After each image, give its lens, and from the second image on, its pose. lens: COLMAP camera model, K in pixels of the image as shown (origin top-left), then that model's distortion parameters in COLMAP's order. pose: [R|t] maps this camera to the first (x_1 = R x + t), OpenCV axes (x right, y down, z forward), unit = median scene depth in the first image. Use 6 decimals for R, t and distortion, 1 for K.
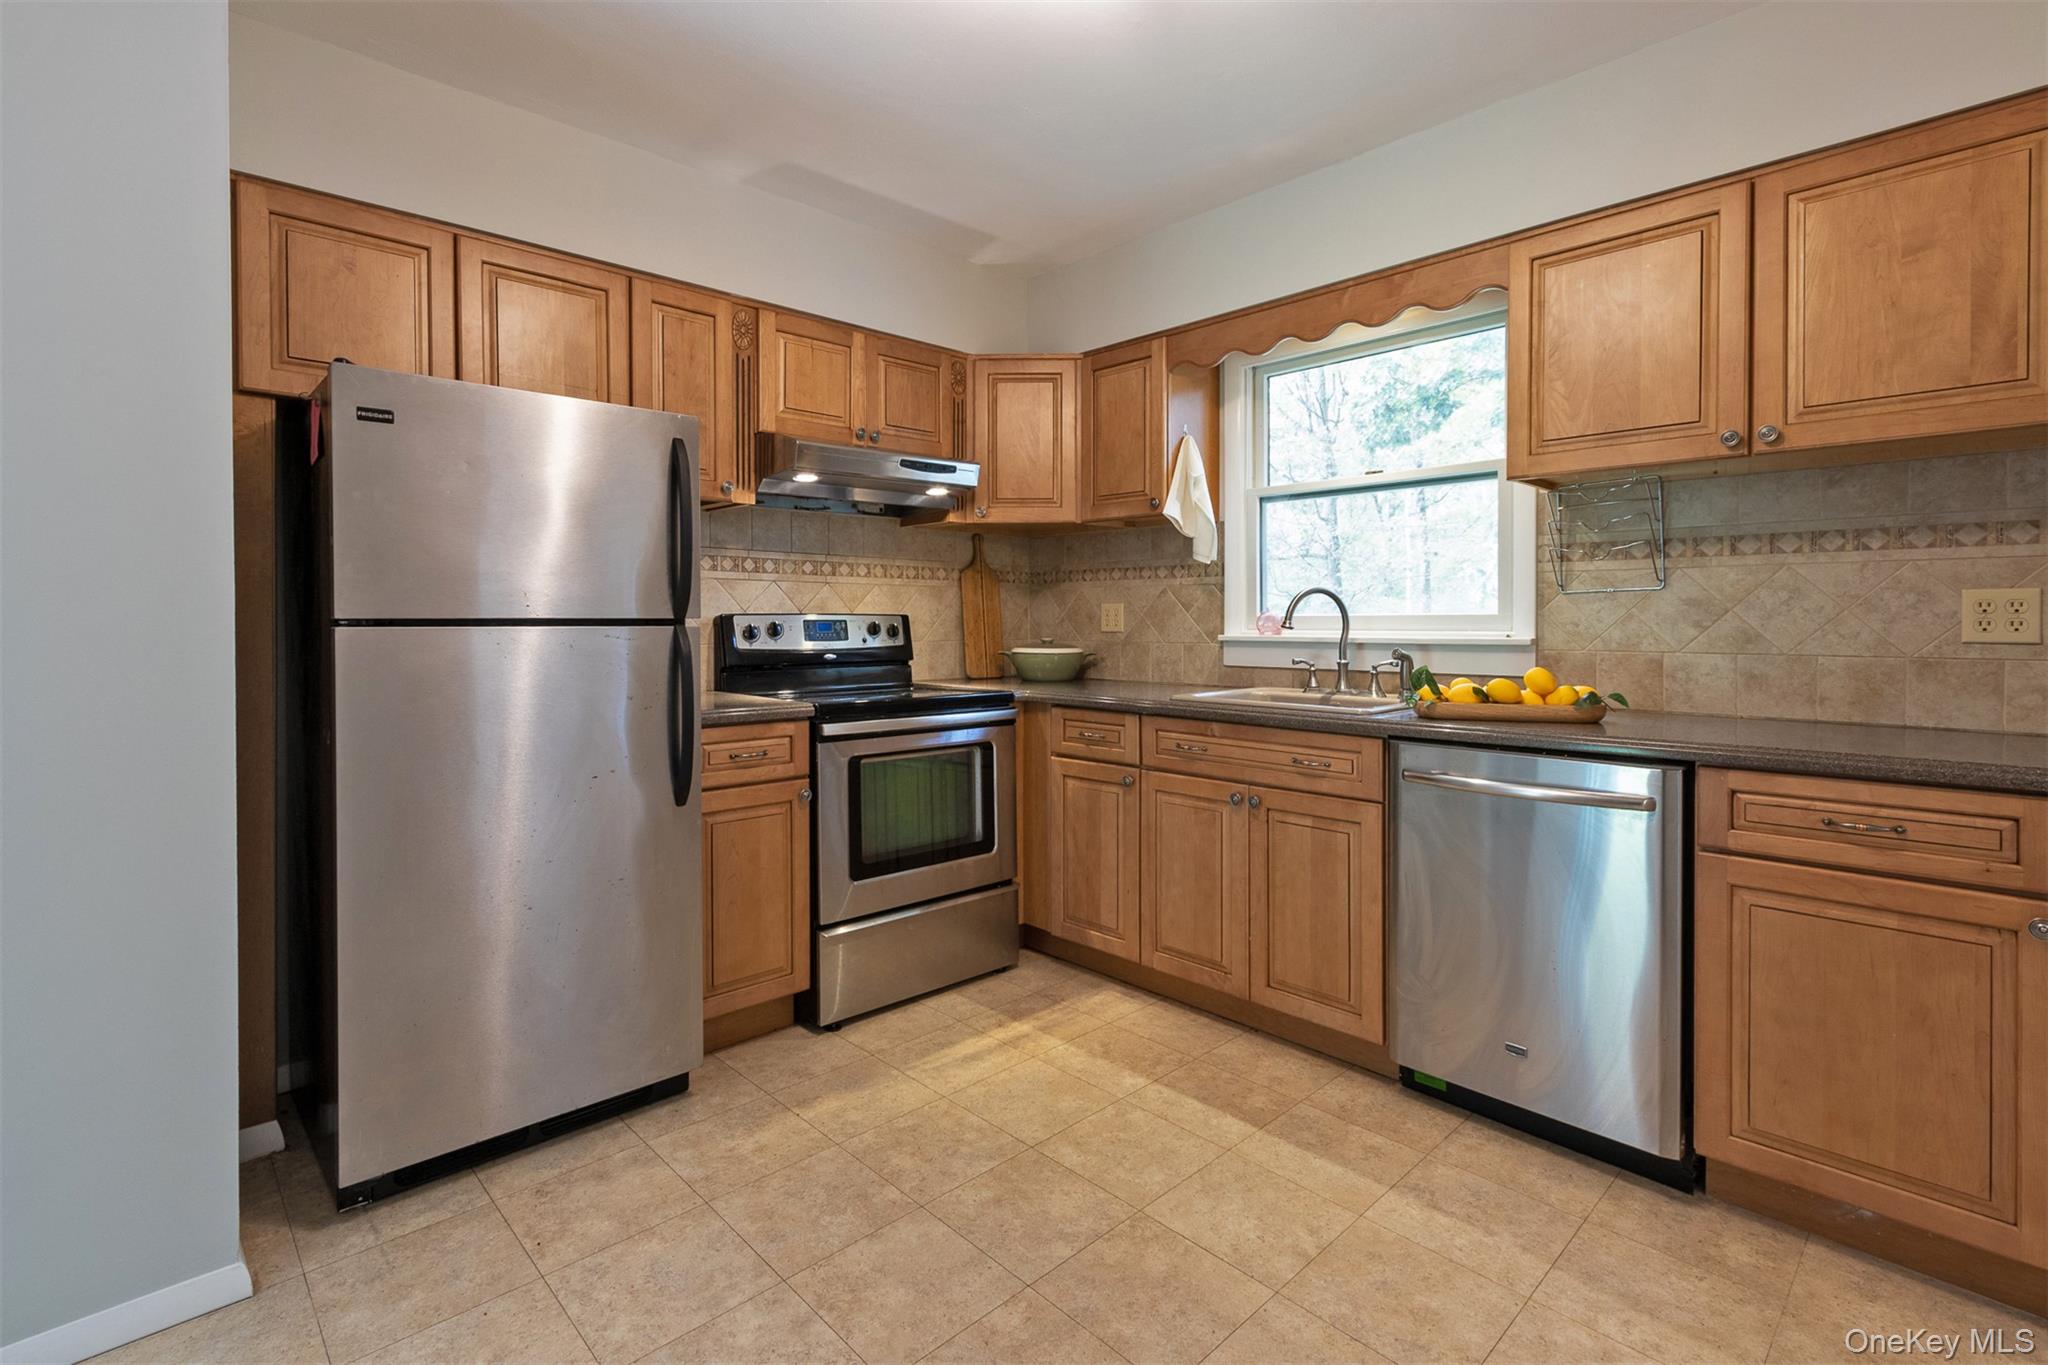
lens RADIAL K [[963.9, 0, 1054.0], [0, 963.9, 634.4], [0, 0, 1]] dist [0.003462, -0.003332]
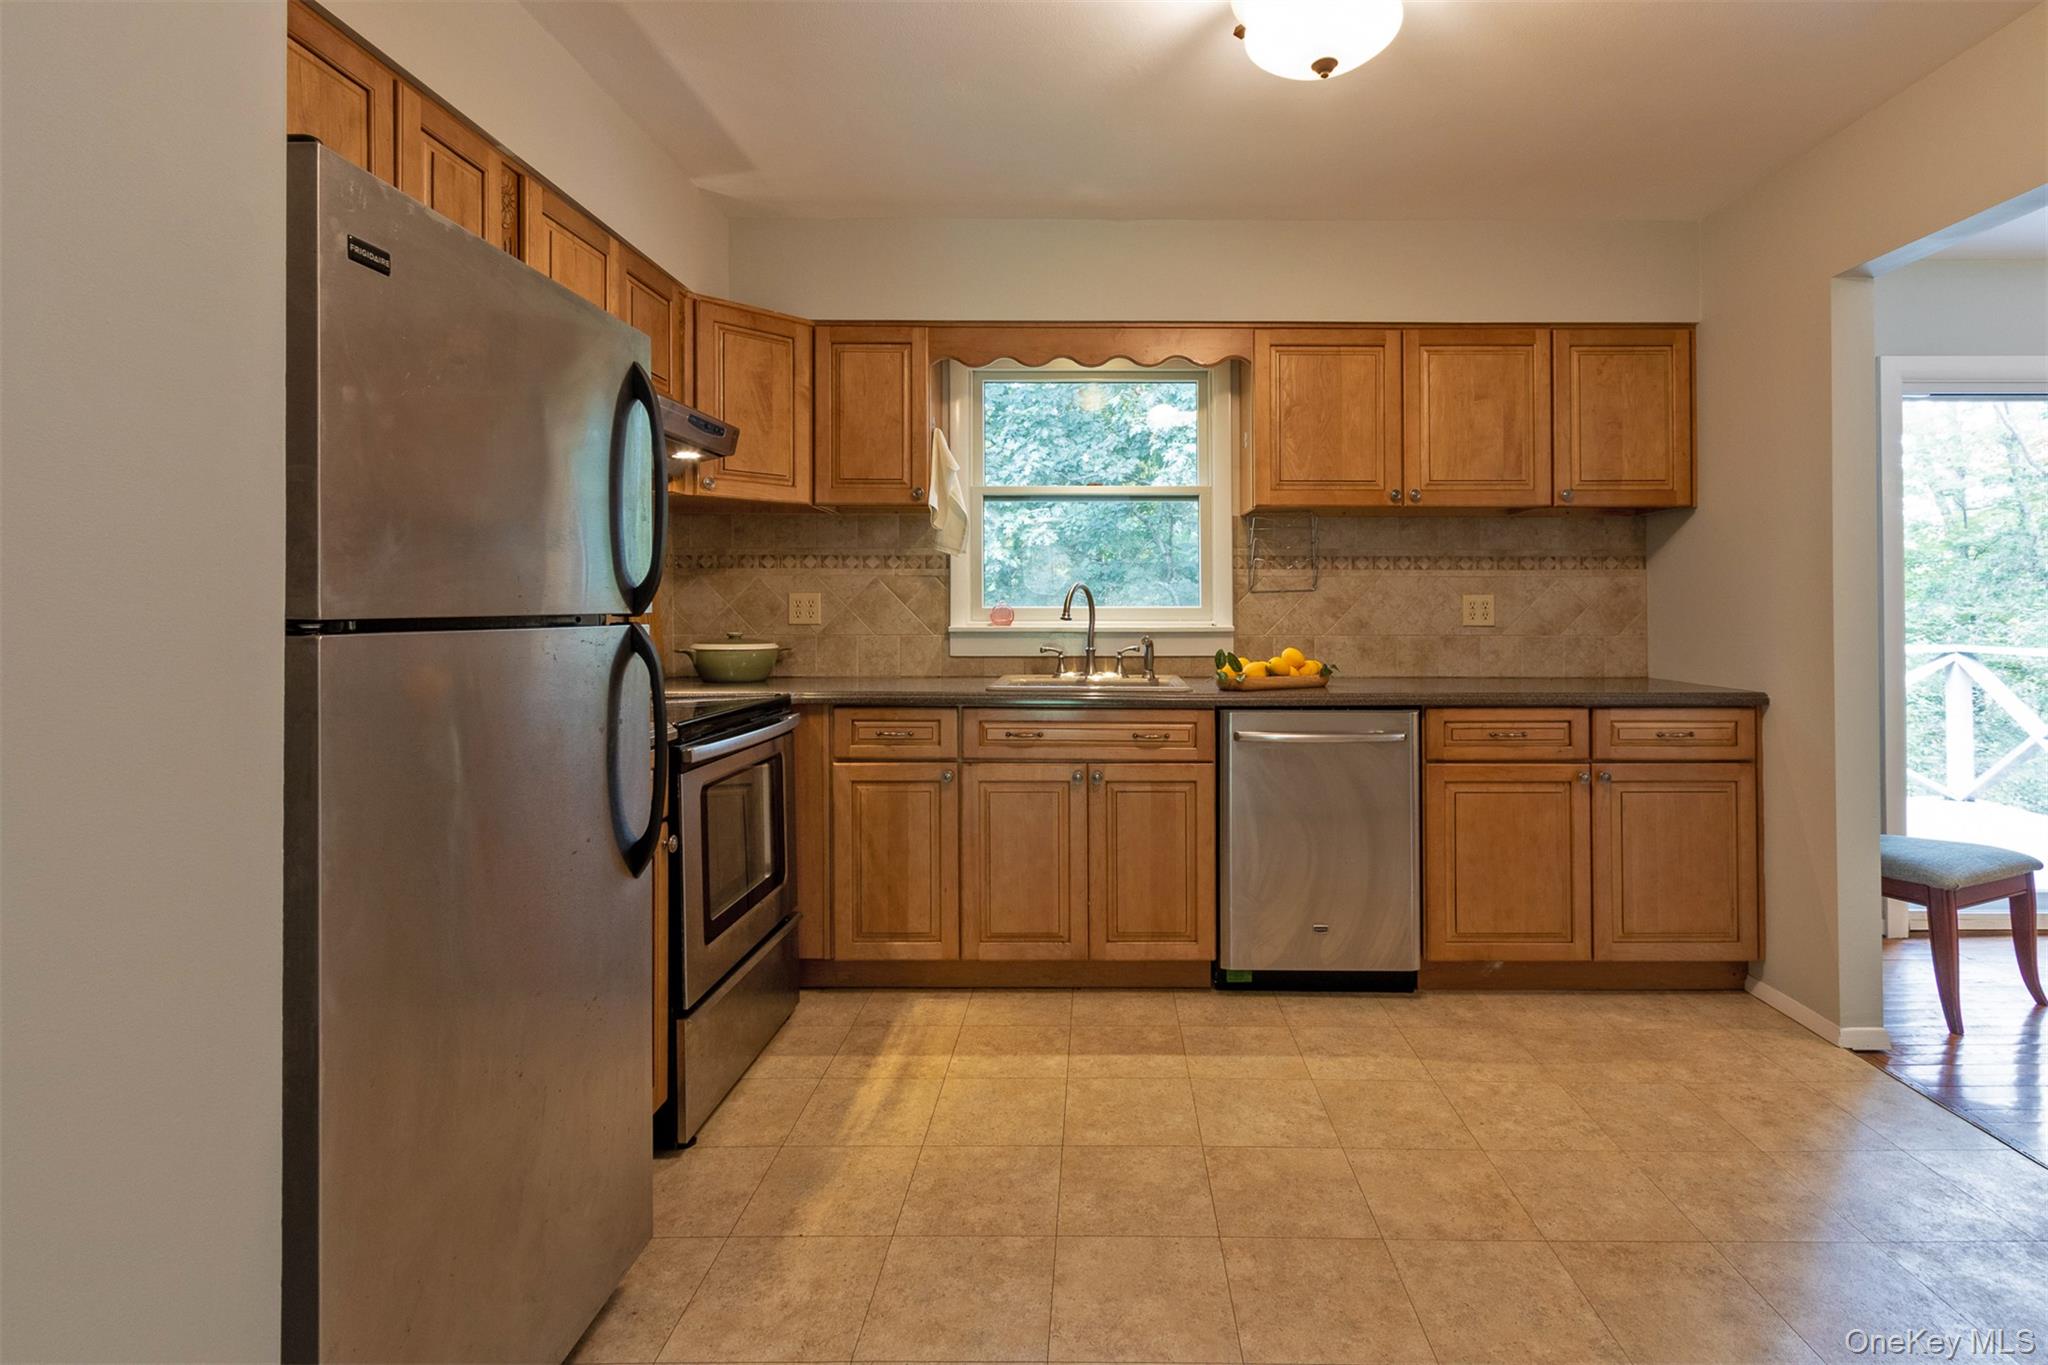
lens RADIAL K [[963.9, 0, 1124.2], [0, 963.9, 603.6], [0, 0, 1]] dist [0.003462, -0.003332]
pose [[0.684311, 0.003946, 0.729180, -0.632592], [0.008672, 0.999871, -0.013549, -0.011626], [-0.729139, 0.015595, 0.684188, 0.236757]]
